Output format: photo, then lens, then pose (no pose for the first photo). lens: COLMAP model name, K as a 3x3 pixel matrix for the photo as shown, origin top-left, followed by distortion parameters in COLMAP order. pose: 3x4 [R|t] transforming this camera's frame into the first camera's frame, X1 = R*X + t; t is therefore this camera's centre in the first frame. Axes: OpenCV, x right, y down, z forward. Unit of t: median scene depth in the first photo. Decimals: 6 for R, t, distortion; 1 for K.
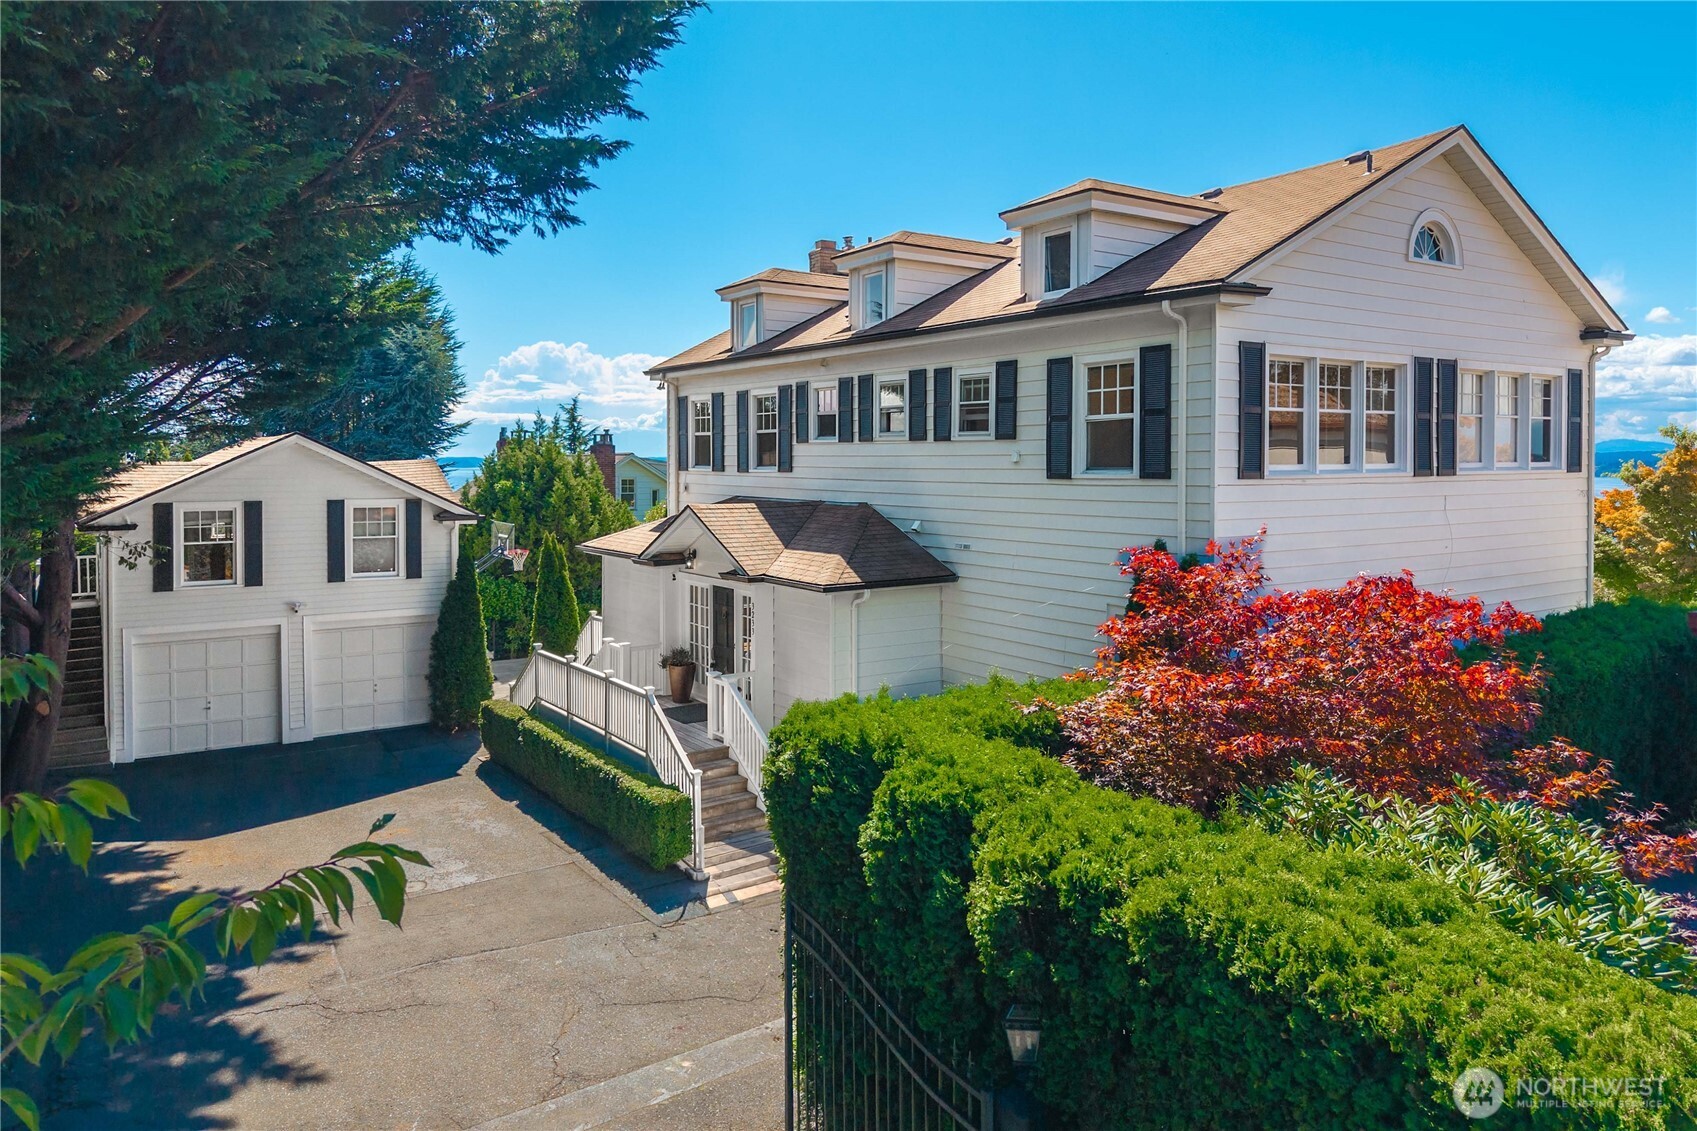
lens RADIAL K [[1159.6, 0, 847.2], [0, 1159.6, 489.0], [0, 0, 1]] dist [0.130098, -0.304571]
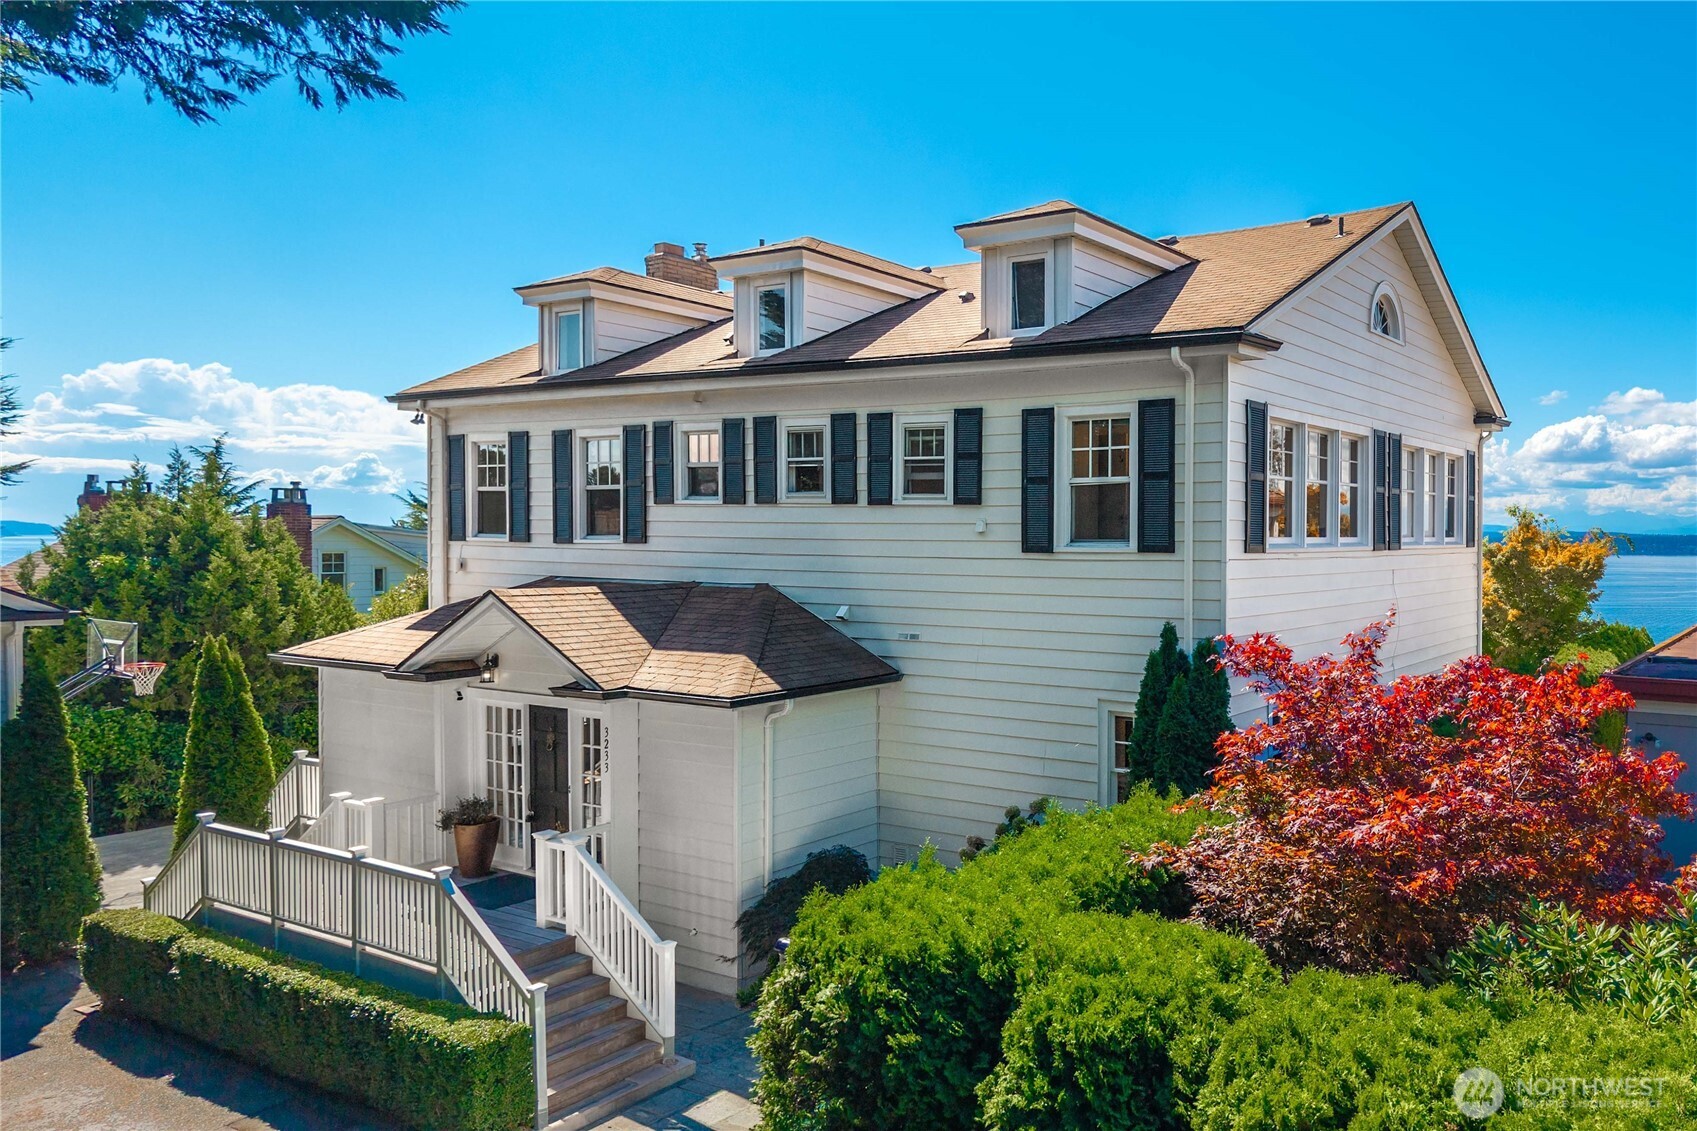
lens RADIAL K [[881.0, 0, 848.5], [0, 881.0, 565.5], [0, 0, 1]] dist [-0.001375, 0.002064]
pose [[0.869064, -0.004629, 0.494678, -0.219489], [0.003707, 0.999989, 0.002845, -0.001615], [-0.494686, -0.000639, 0.869072, 0.463037]]
